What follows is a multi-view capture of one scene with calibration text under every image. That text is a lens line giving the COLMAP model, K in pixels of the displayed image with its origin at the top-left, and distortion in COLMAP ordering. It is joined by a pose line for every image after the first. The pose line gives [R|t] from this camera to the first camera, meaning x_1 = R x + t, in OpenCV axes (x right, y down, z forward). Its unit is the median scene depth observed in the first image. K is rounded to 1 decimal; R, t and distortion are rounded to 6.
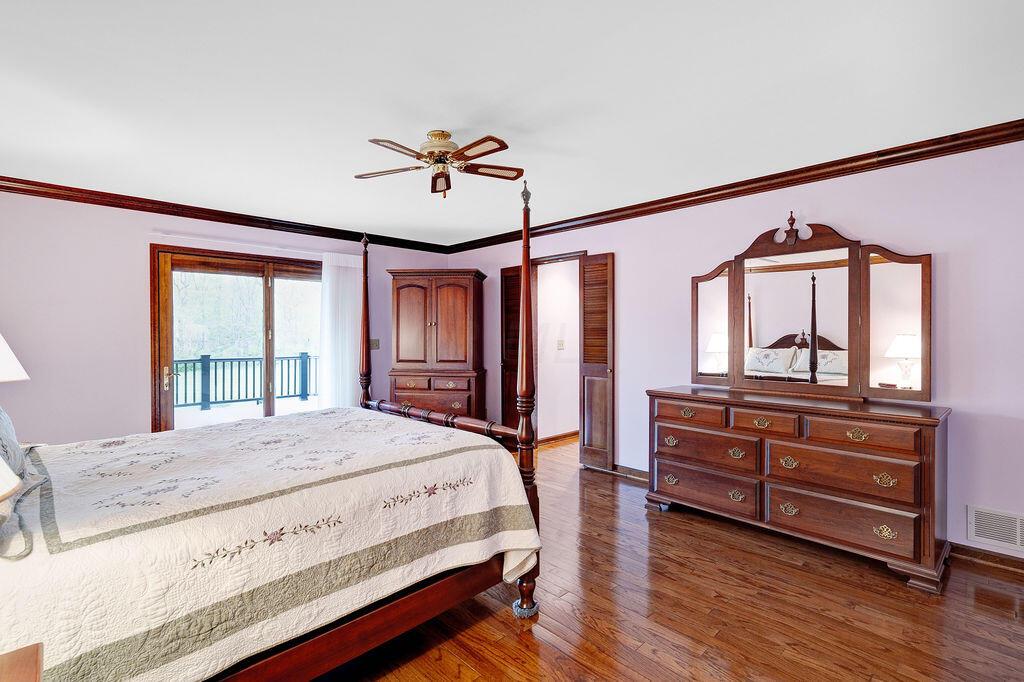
lens RADIAL K [[468.0, 0, 512.0], [0, 468.0, 341.0], [0, 0, 1]] dist [-0.001577, -0.000073]
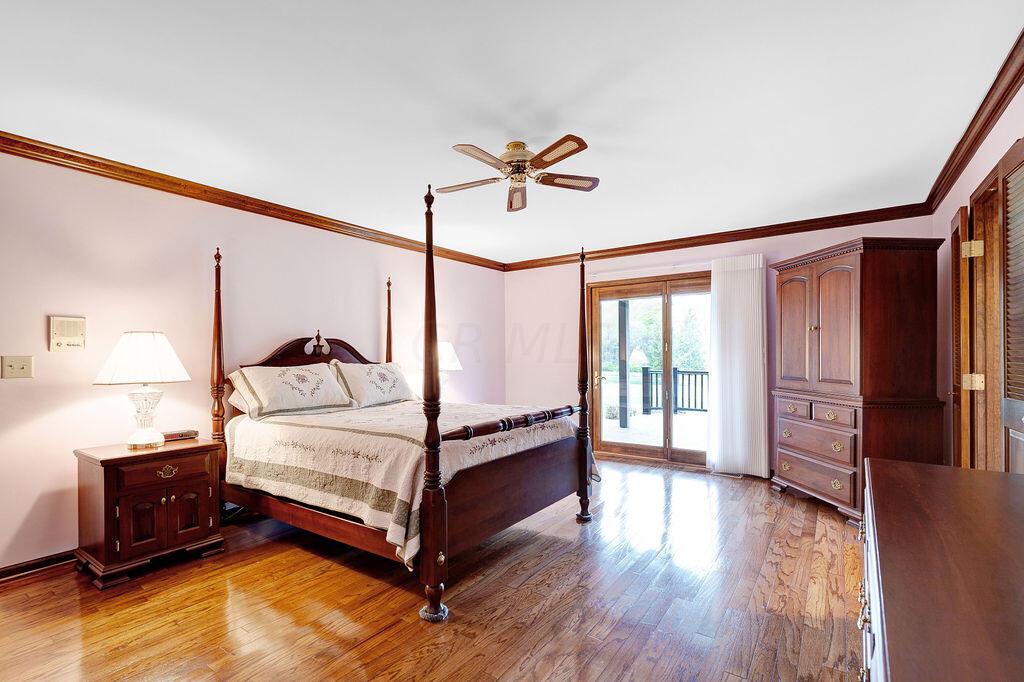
lens RADIAL K [[475.4, 0, 512.1], [0, 475.4, 352.0], [0, 0, 1]] dist [-0.052770, -0.000043]
pose [[0.208632, -0.013869, -0.977896, 0.839401], [-0.005279, 0.999869, -0.015307, 0.025078], [0.977980, 0.008356, 0.208532, 0.759168]]
